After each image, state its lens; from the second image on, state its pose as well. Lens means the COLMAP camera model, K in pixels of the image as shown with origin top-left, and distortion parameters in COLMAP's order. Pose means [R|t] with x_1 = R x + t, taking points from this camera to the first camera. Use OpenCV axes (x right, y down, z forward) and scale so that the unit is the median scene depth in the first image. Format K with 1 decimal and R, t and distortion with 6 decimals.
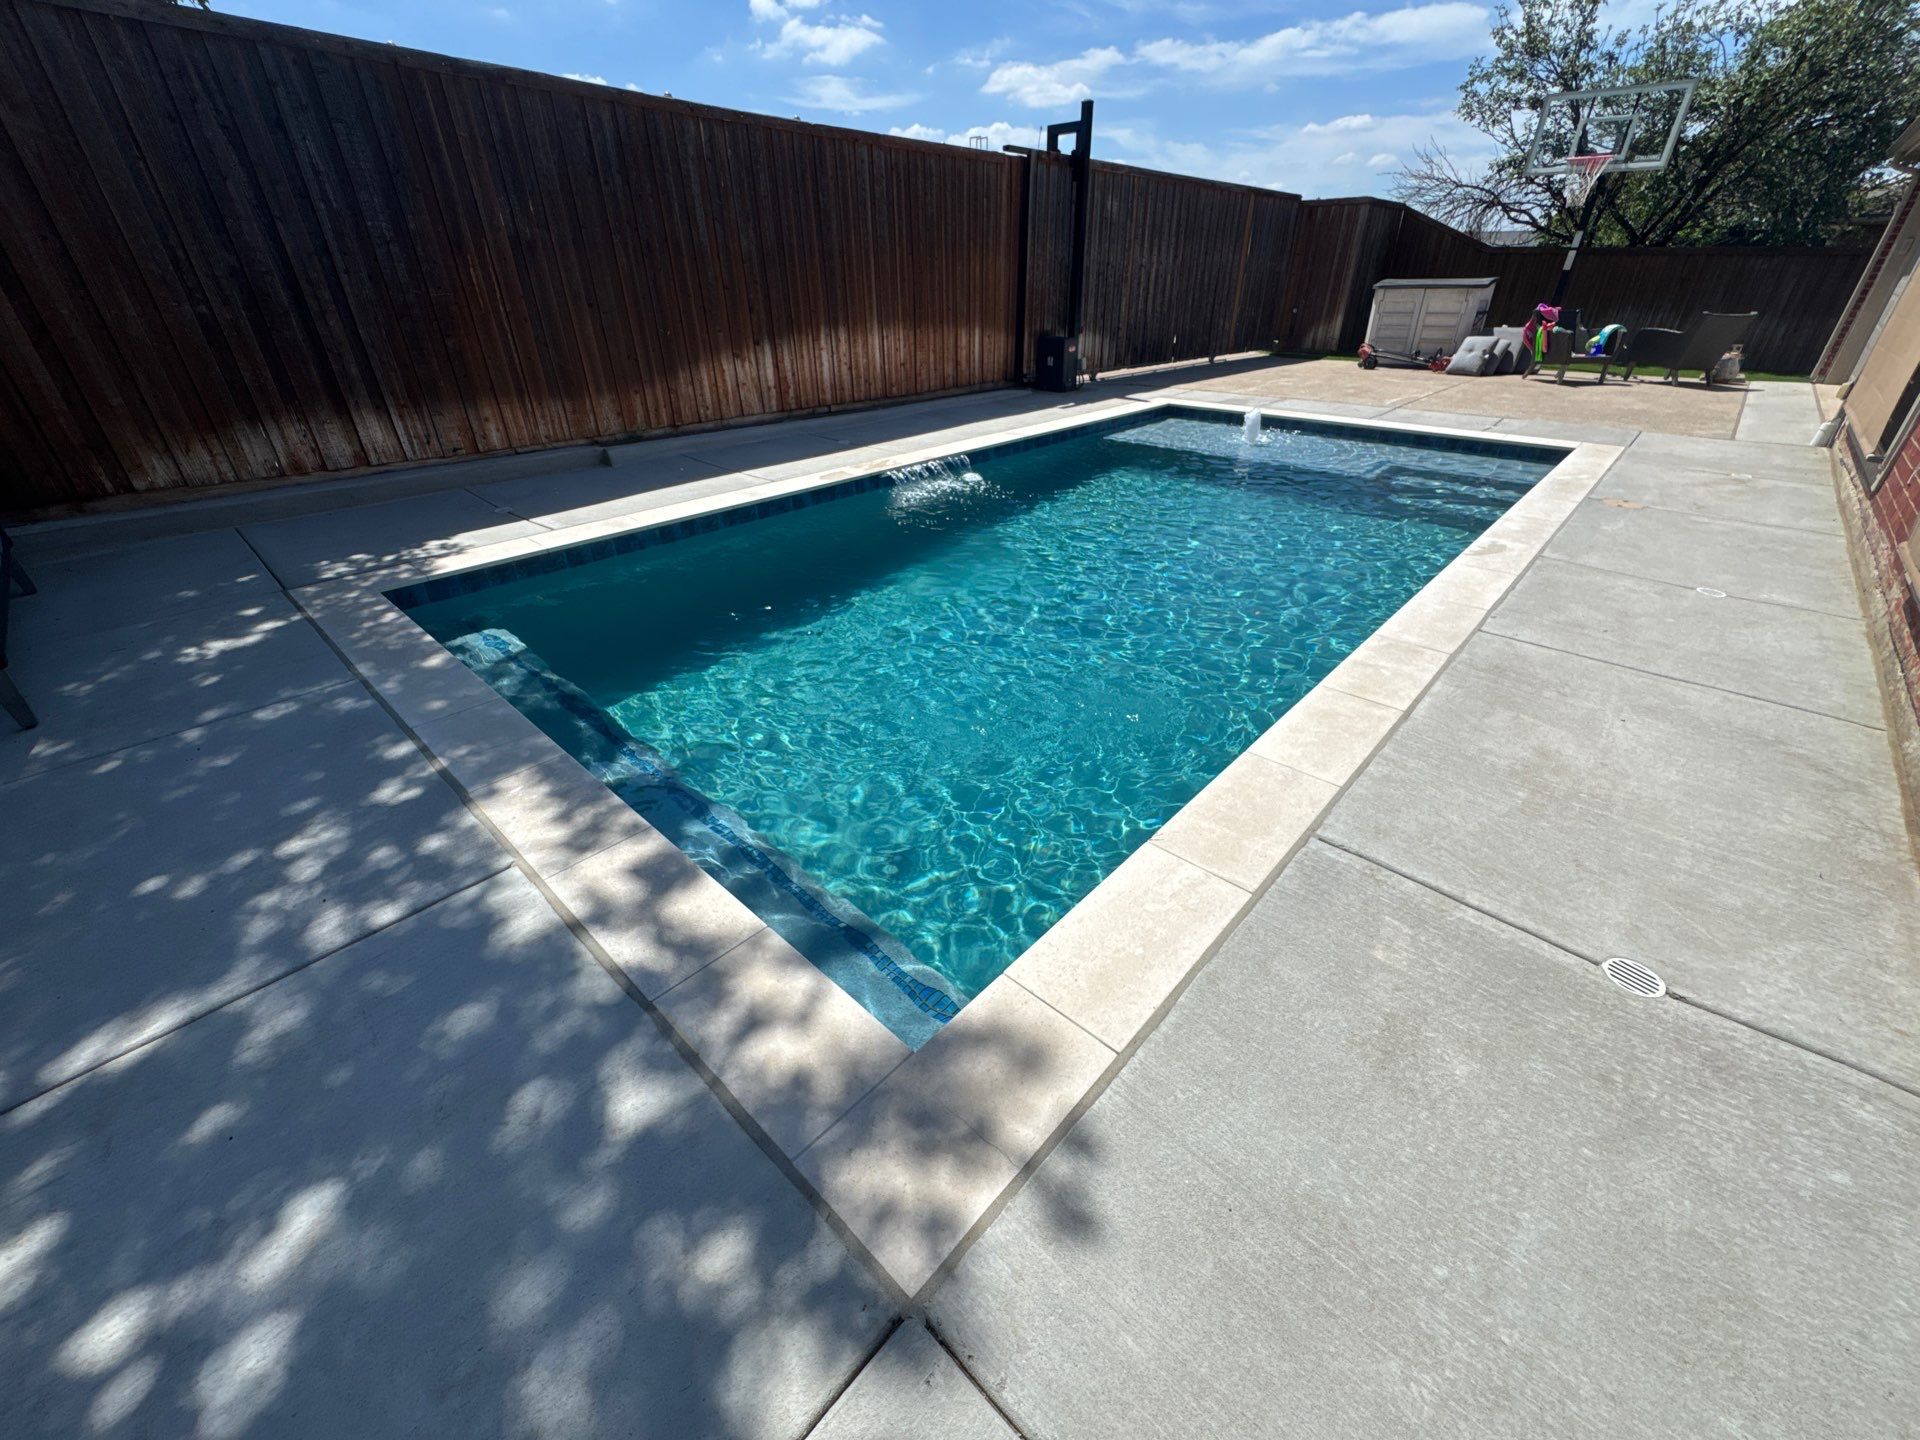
lens RADIAL K [[763.3, 0, 960.0], [0, 763.3, 720.0], [0, 0, 1]] dist [-0.001944, -0.000236]
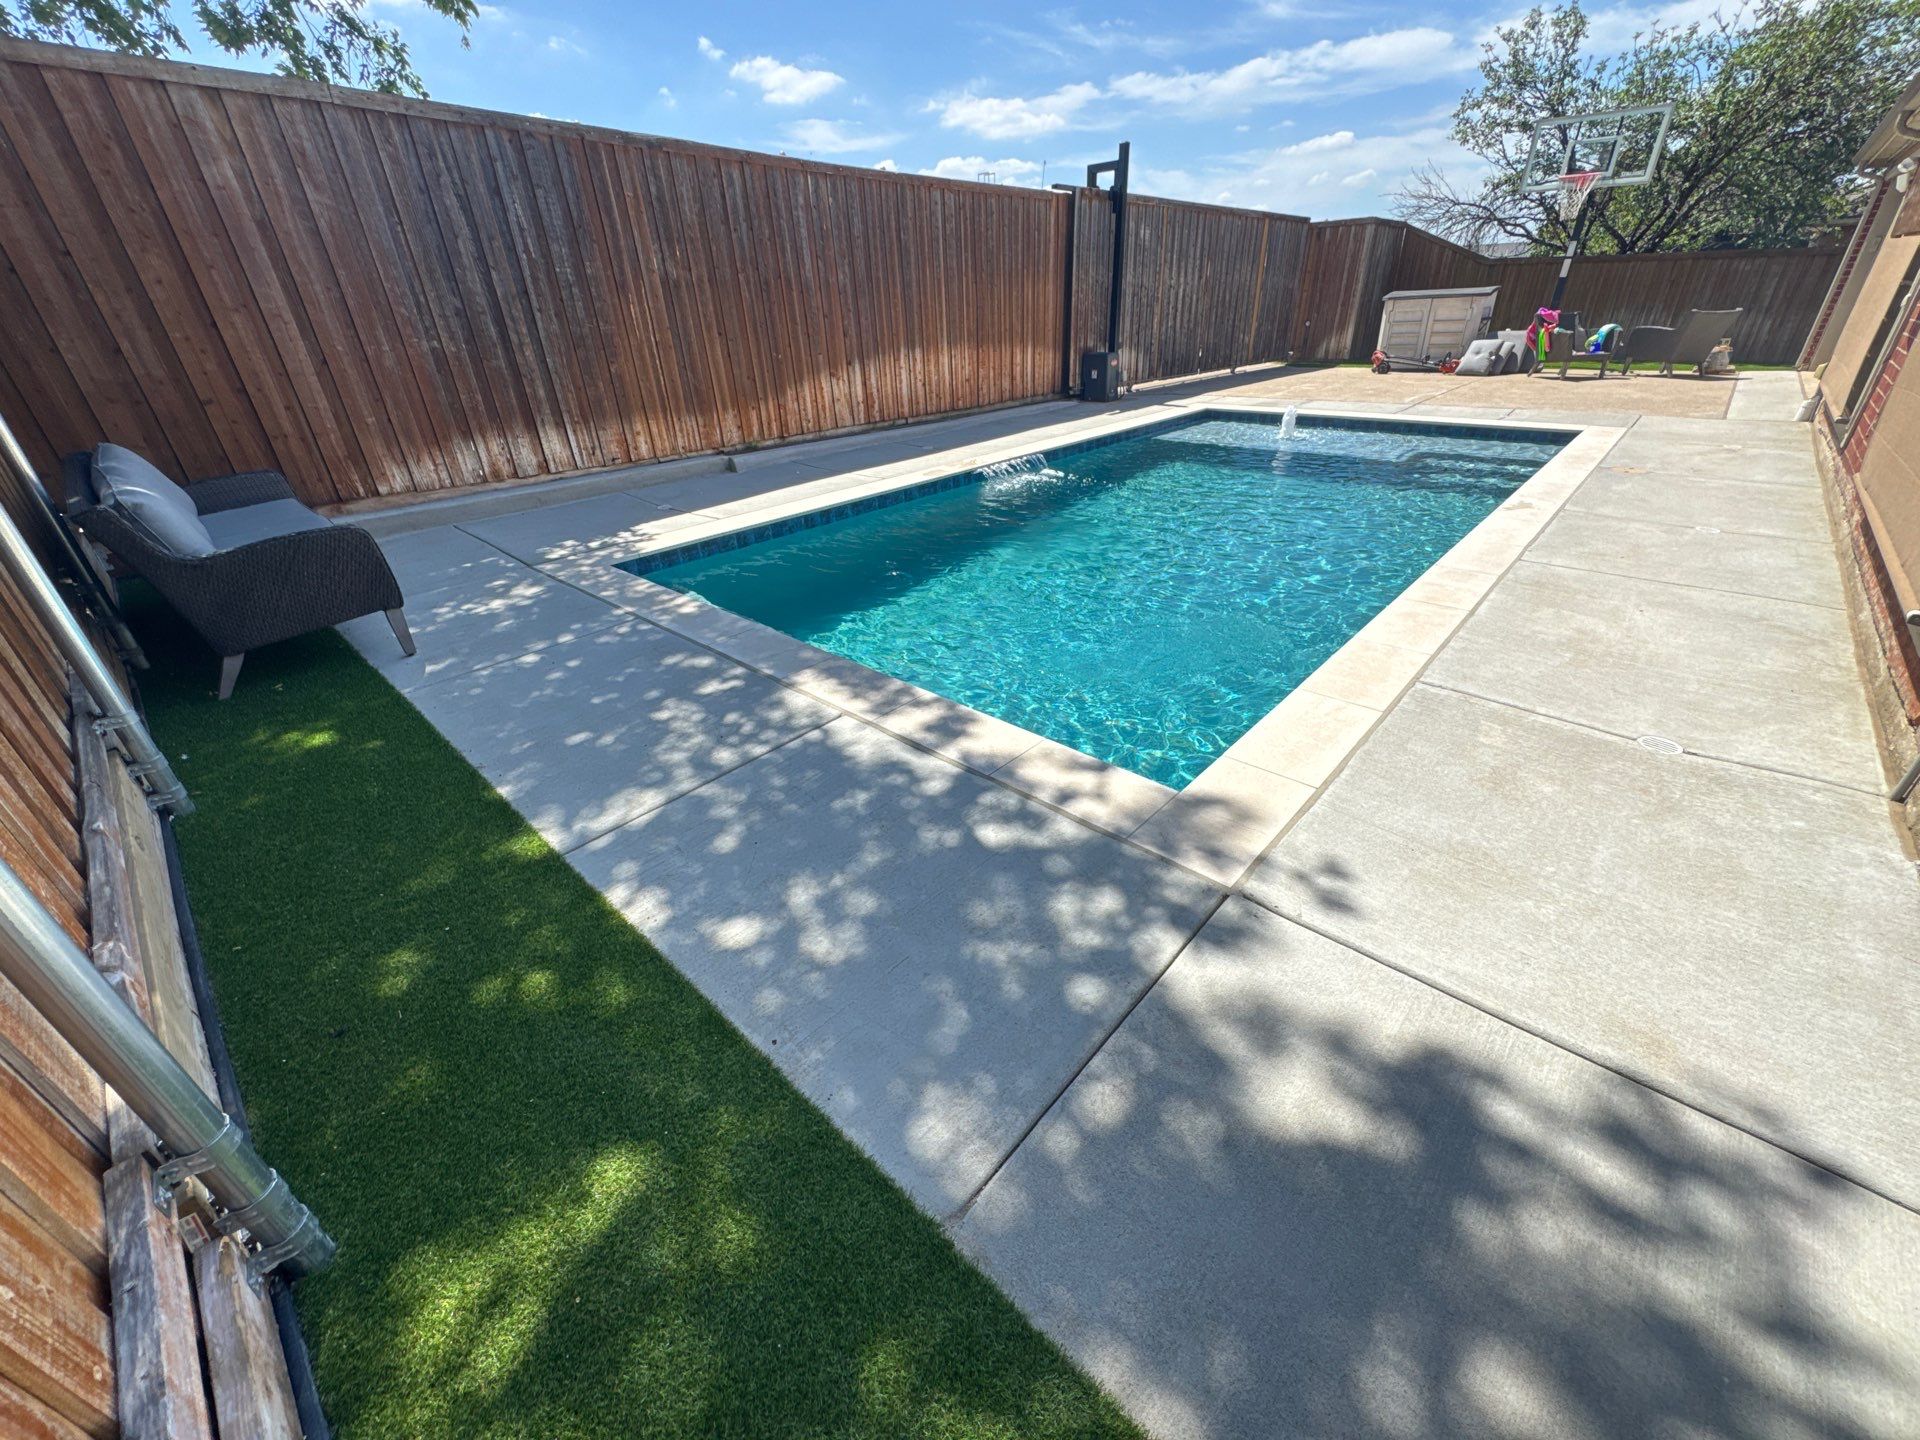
lens RADIAL K [[763.3, 0, 960.0], [0, 763.3, 720.0], [0, 0, 1]] dist [-0.001944, -0.000236]
pose [[0.999539, -0.028578, -0.010276, -0.150319], [0.028257, 0.999145, -0.030167, 0.104171], [0.011129, 0.029862, 0.999492, -0.162381]]
